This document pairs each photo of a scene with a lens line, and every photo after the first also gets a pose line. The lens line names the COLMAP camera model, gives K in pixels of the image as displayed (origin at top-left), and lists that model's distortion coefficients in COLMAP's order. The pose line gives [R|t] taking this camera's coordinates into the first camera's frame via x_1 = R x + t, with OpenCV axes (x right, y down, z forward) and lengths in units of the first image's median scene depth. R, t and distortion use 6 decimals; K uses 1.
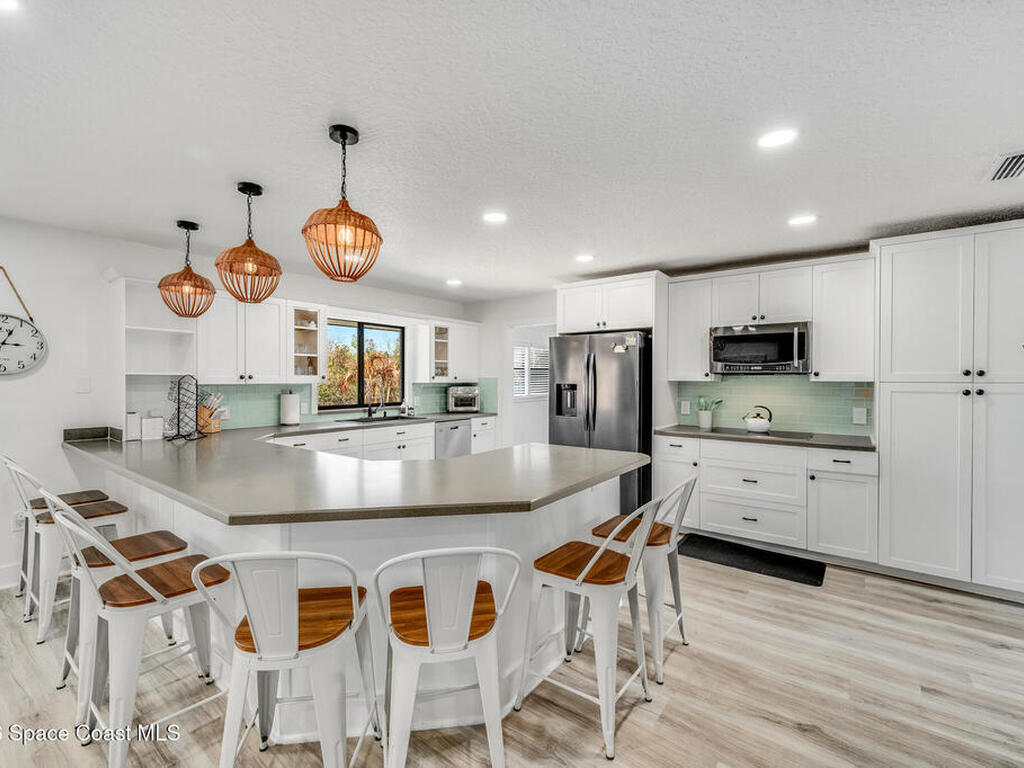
lens RADIAL K [[454.7, 0, 511.7], [0, 454.7, 380.9], [0, 0, 1]] dist [-0.000367, -0.000021]
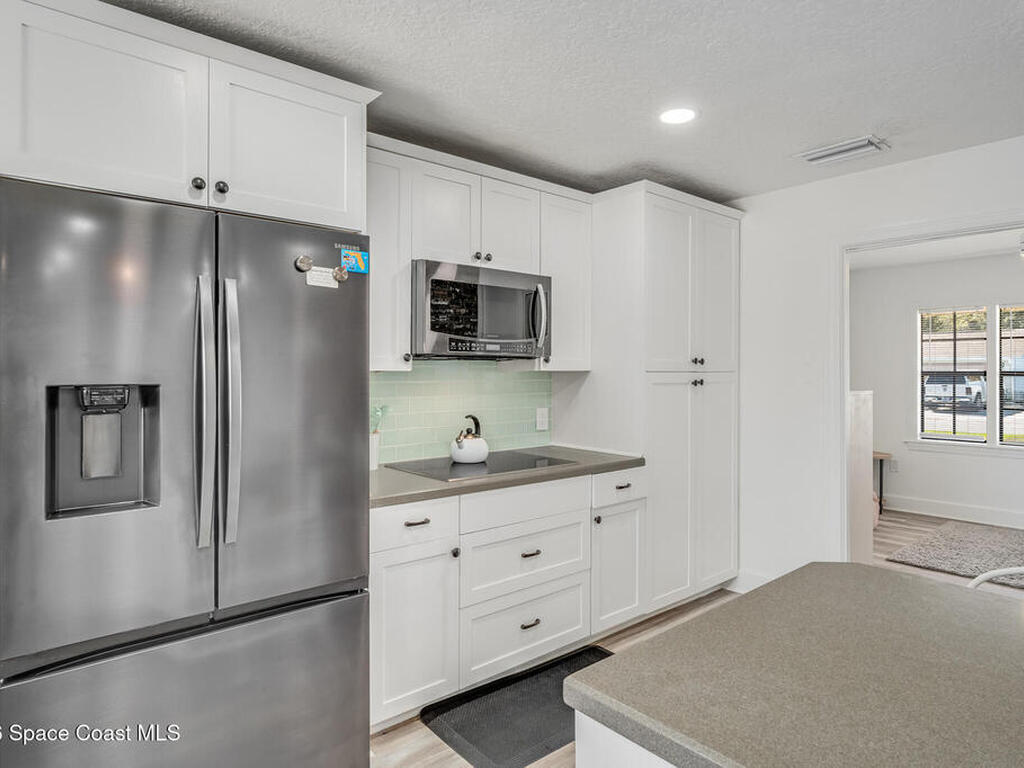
lens RADIAL K [[576.0, 0, 511.1], [0, 576.0, 380.3], [0, 0, 1]] dist [0.001787, 0.000072]
pose [[0.258008, -0.014047, 0.966041, -0.144391], [0.006091, 0.999898, 0.012912, 0.003156], [-0.966124, 0.002553, 0.258067, 0.837148]]
